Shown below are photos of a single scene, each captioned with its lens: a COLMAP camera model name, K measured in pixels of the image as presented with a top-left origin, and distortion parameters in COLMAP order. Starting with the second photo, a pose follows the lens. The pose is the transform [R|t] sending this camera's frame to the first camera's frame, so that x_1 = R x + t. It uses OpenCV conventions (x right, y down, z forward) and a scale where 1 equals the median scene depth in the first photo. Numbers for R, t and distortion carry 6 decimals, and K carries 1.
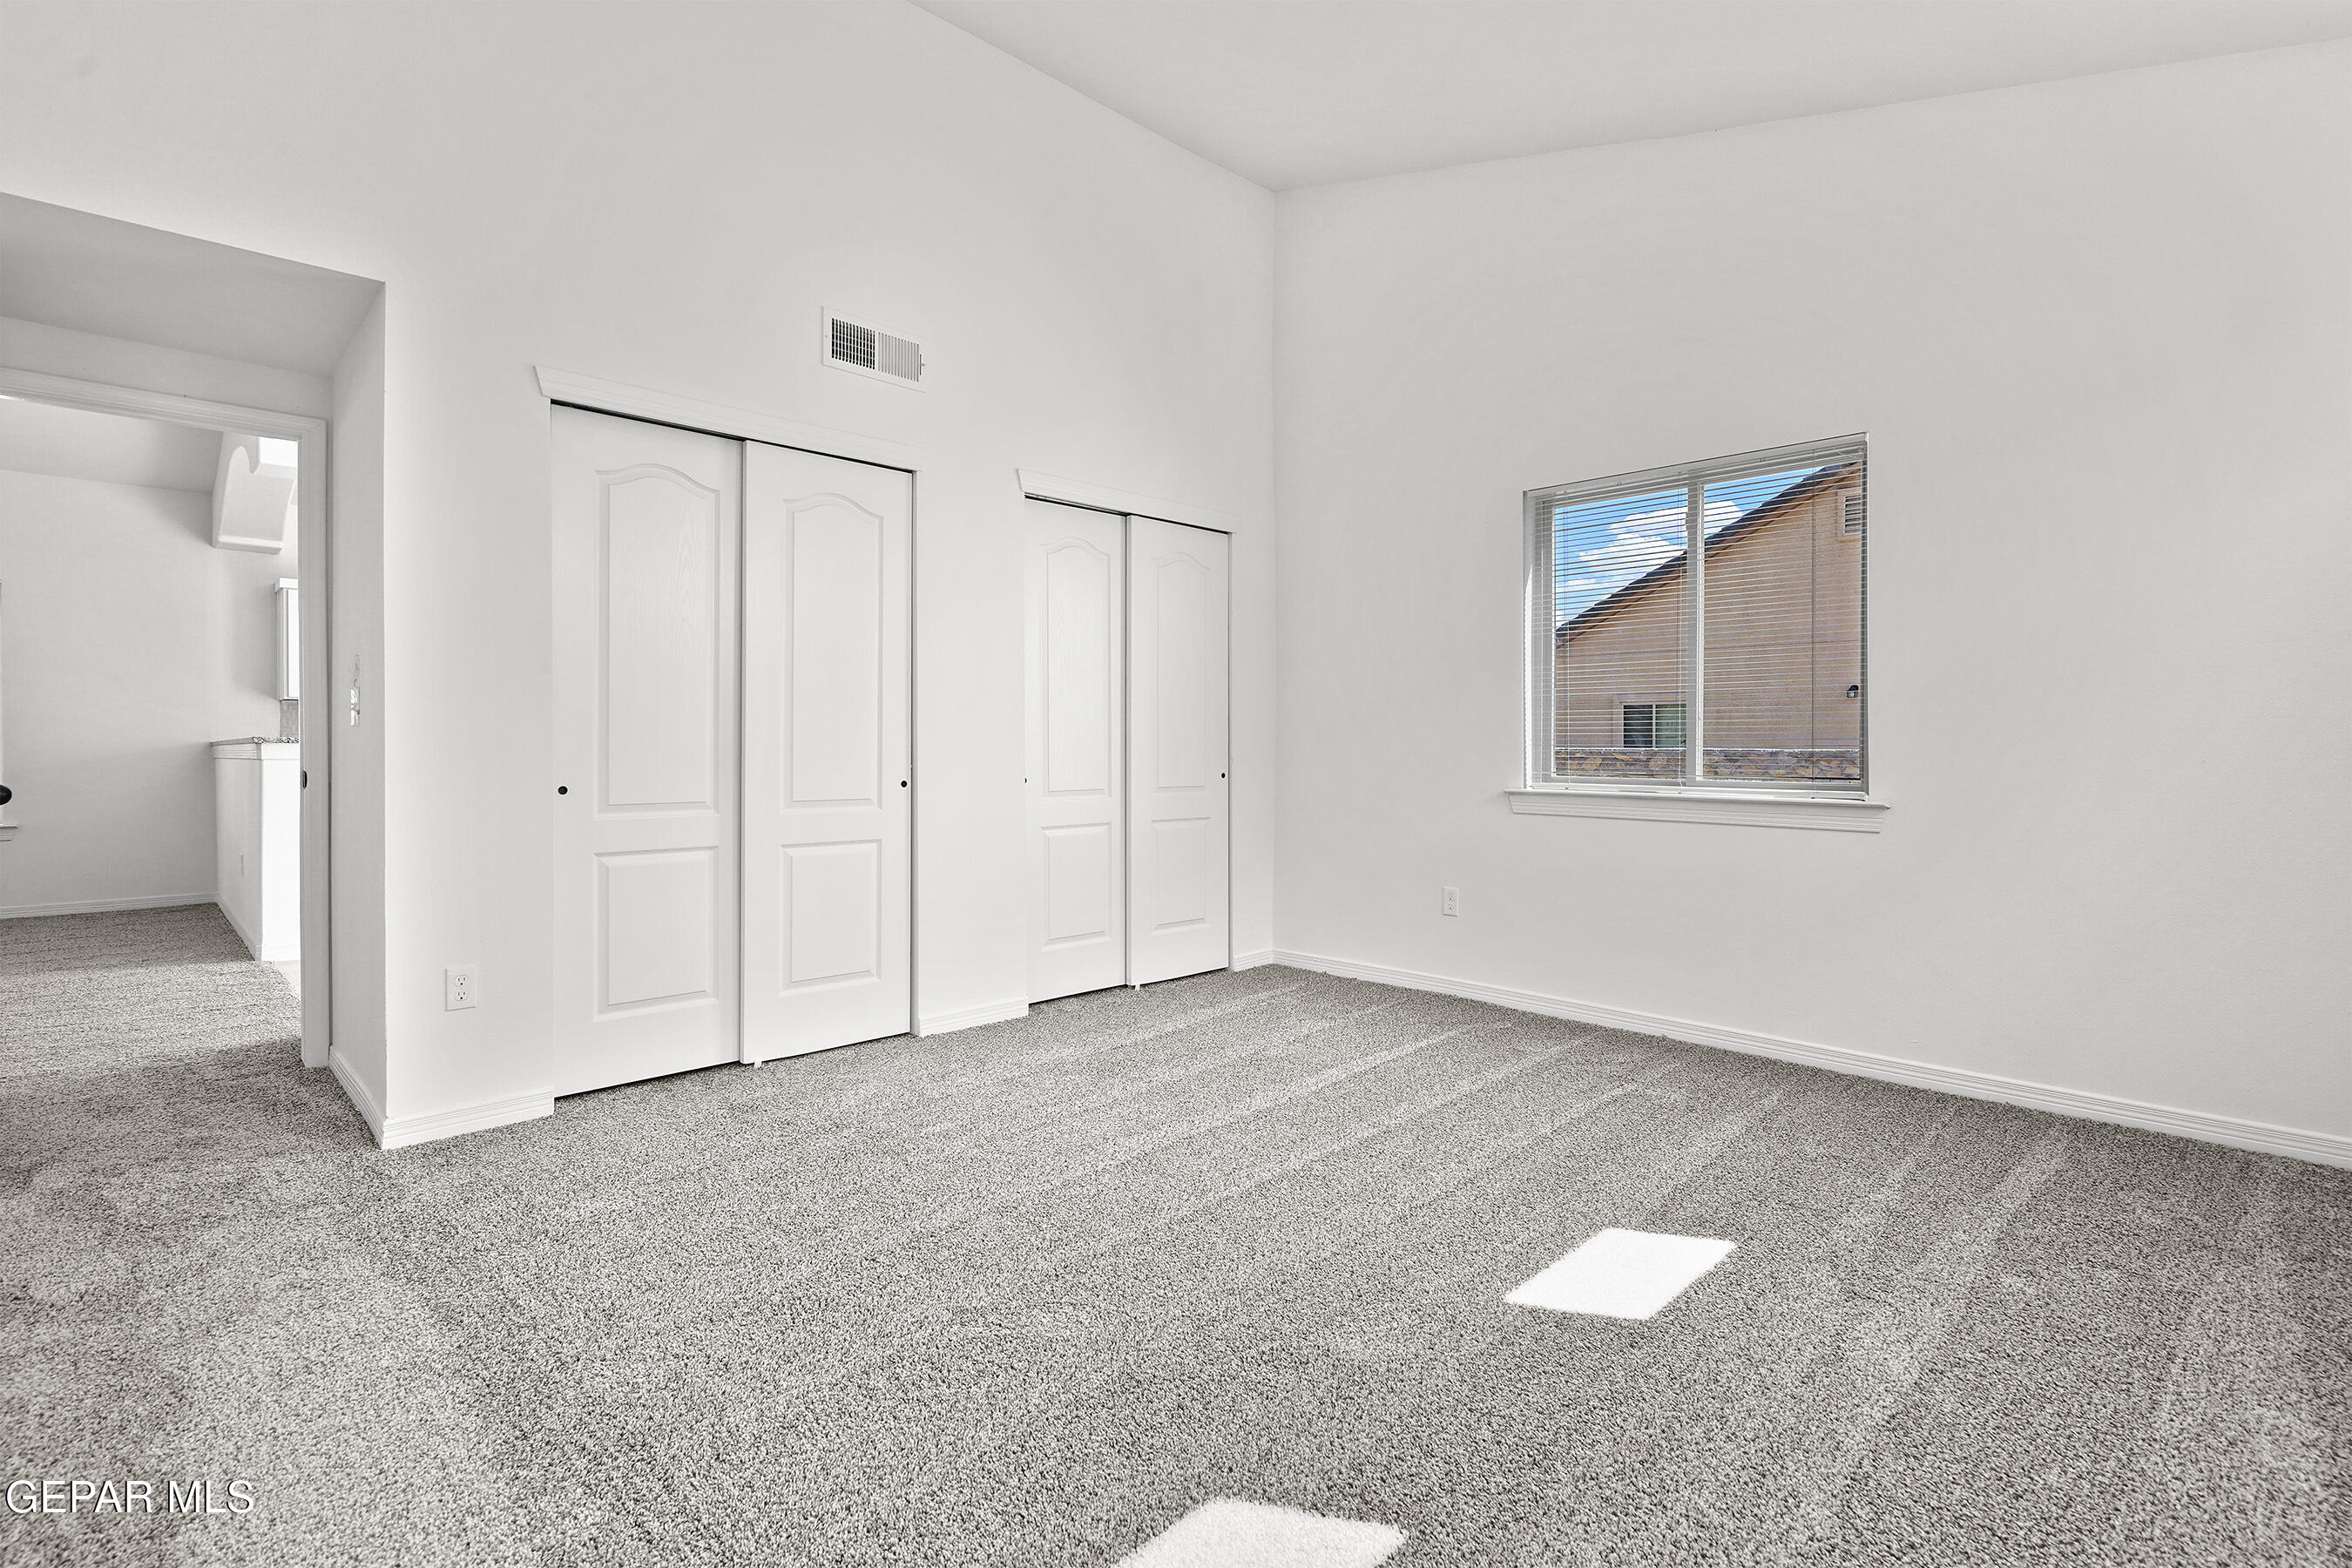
lens RADIAL K [[1106.8, 0, 1172.4], [0, 1106.8, 757.4], [0, 0, 1]] dist [0.000020, 0.000004]
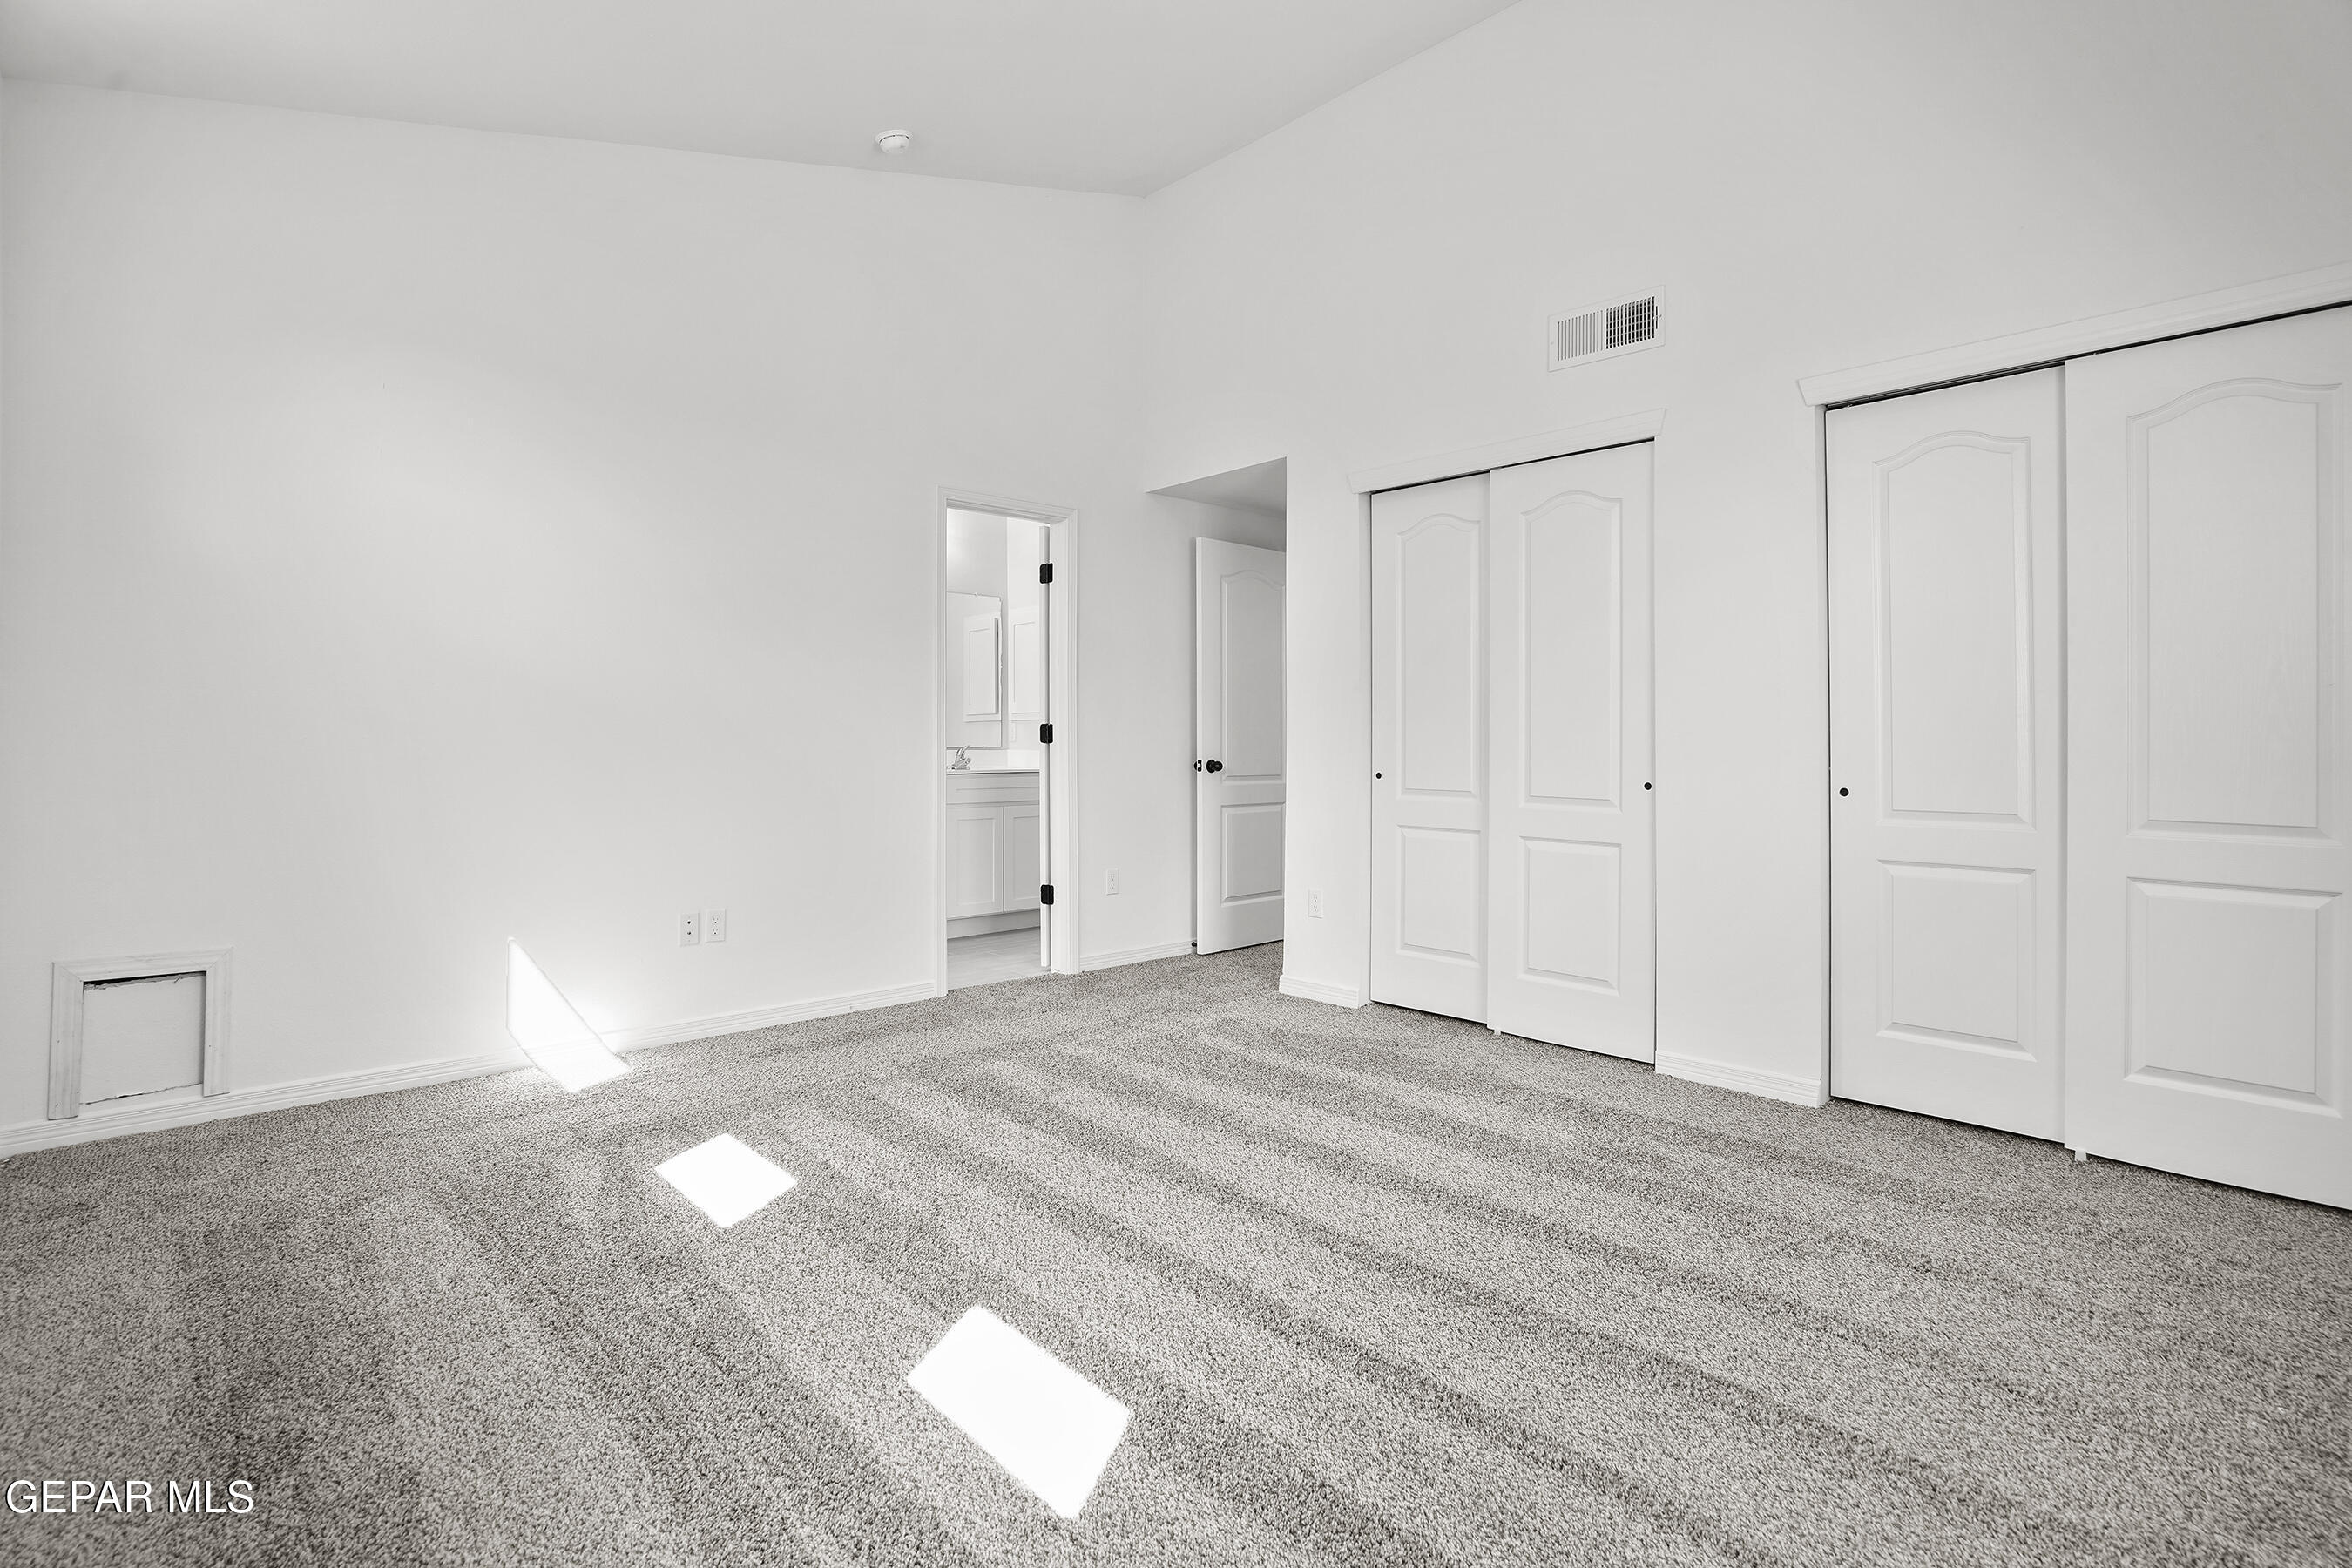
lens RADIAL K [[1106.8, 0, 1172.4], [0, 1106.8, 757.4], [0, 0, 1]] dist [0.000020, 0.000004]
pose [[-0.014909, 0.009637, -0.999842, 0.682131], [-0.014925, 0.999840, 0.009859, -0.003109], [0.999777, 0.015070, -0.014763, 0.635721]]
